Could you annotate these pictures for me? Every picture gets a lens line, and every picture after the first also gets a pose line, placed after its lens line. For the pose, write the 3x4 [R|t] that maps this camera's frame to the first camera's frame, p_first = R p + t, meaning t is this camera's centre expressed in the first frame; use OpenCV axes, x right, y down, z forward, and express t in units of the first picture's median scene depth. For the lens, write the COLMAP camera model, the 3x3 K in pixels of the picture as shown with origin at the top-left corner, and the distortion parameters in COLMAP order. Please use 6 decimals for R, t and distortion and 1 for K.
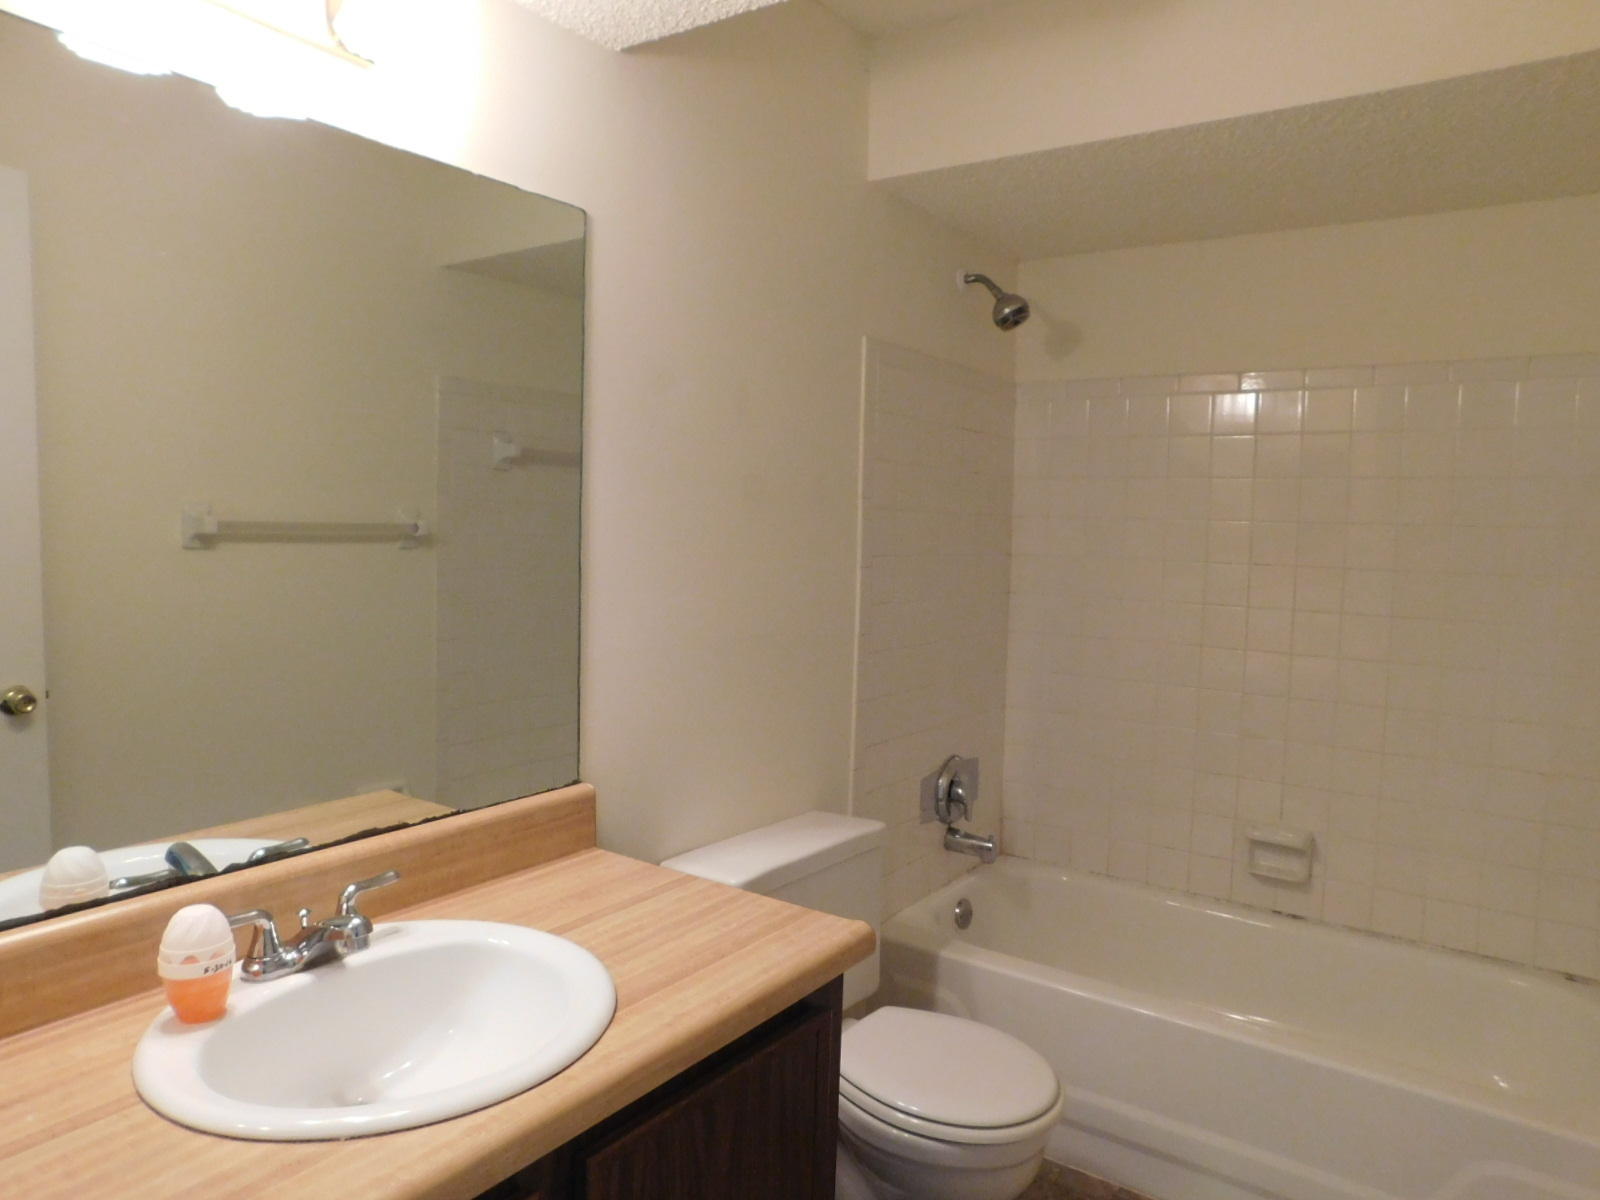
lens RADIAL K [[1045.8, 0, 801.0], [0, 1045.8, 599.4], [0, 0, 1]] dist [-0.054636, 0.026402]
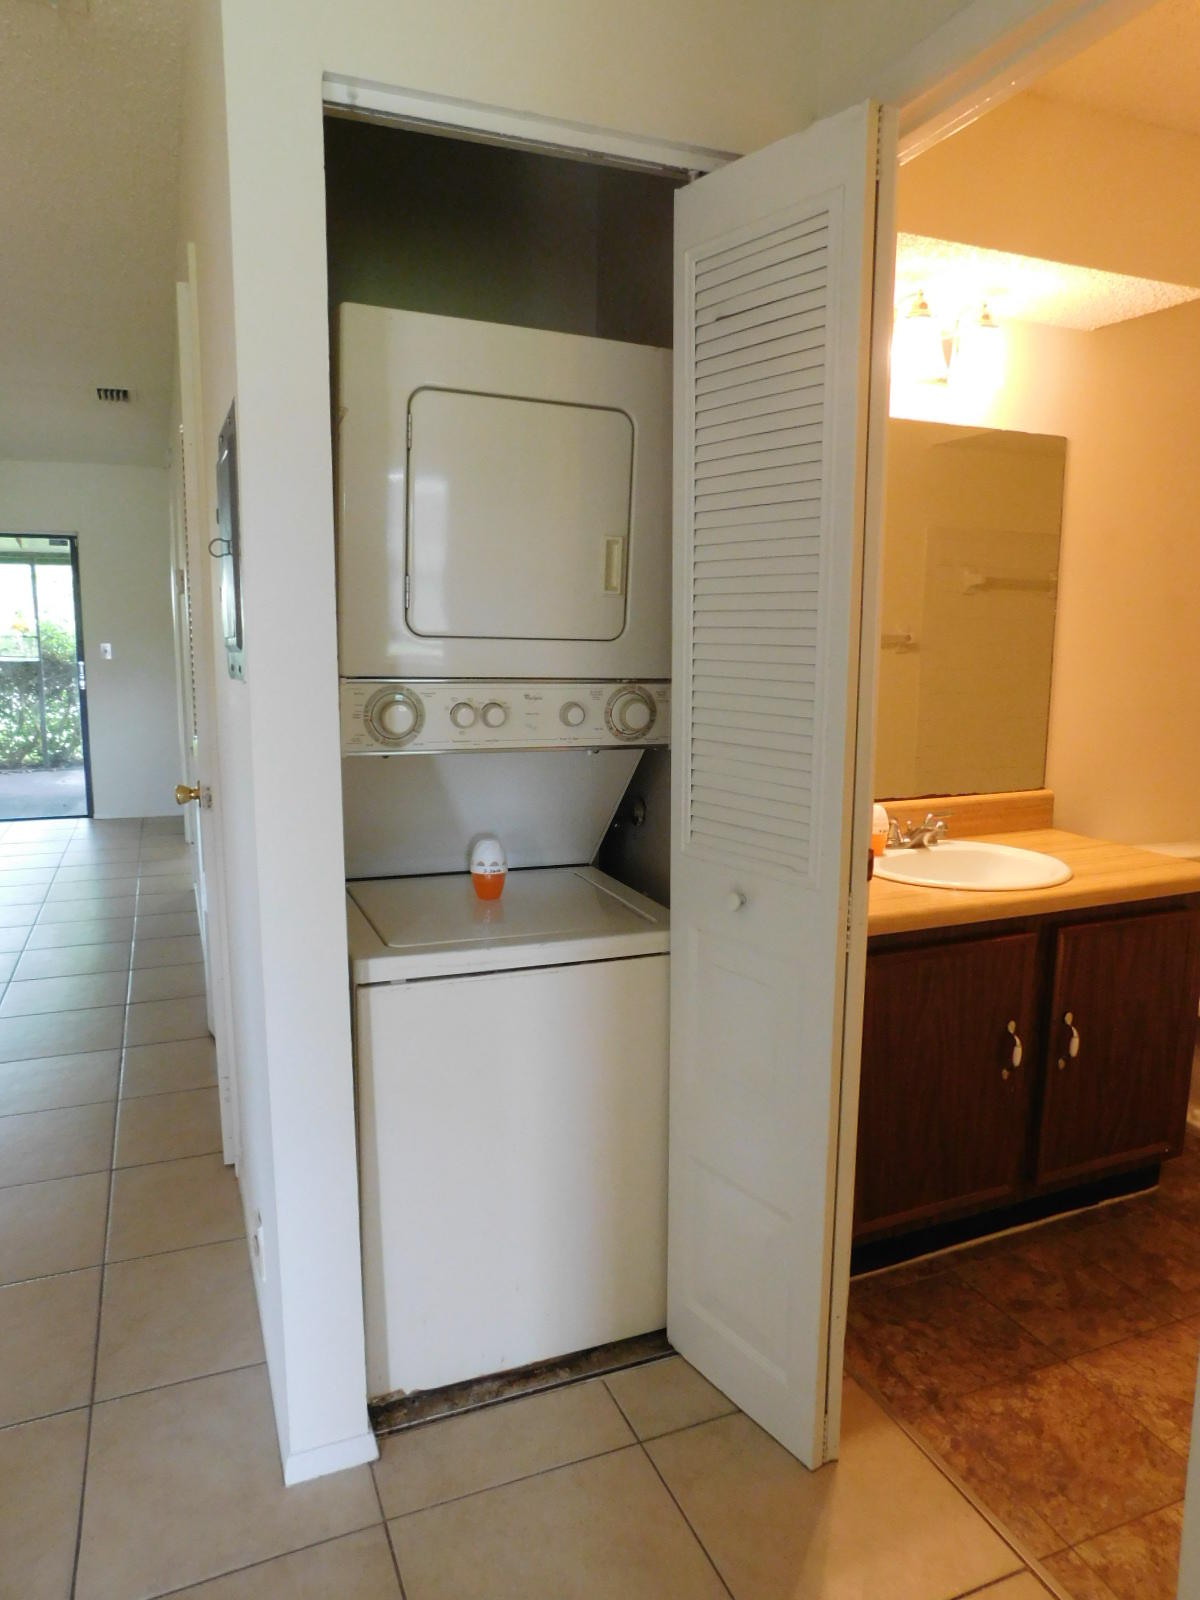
lens RADIAL K [[1045.8, 0, 603.6], [0, 1045.8, 807.3], [0, 0, 1]] dist [-0.054636, 0.026402]
pose [[0.848627, 0.065809, -0.524882, 0.059972], [-0.020115, 0.995528, 0.092296, 0.067342], [0.528609, -0.067767, 0.846156, -0.764297]]
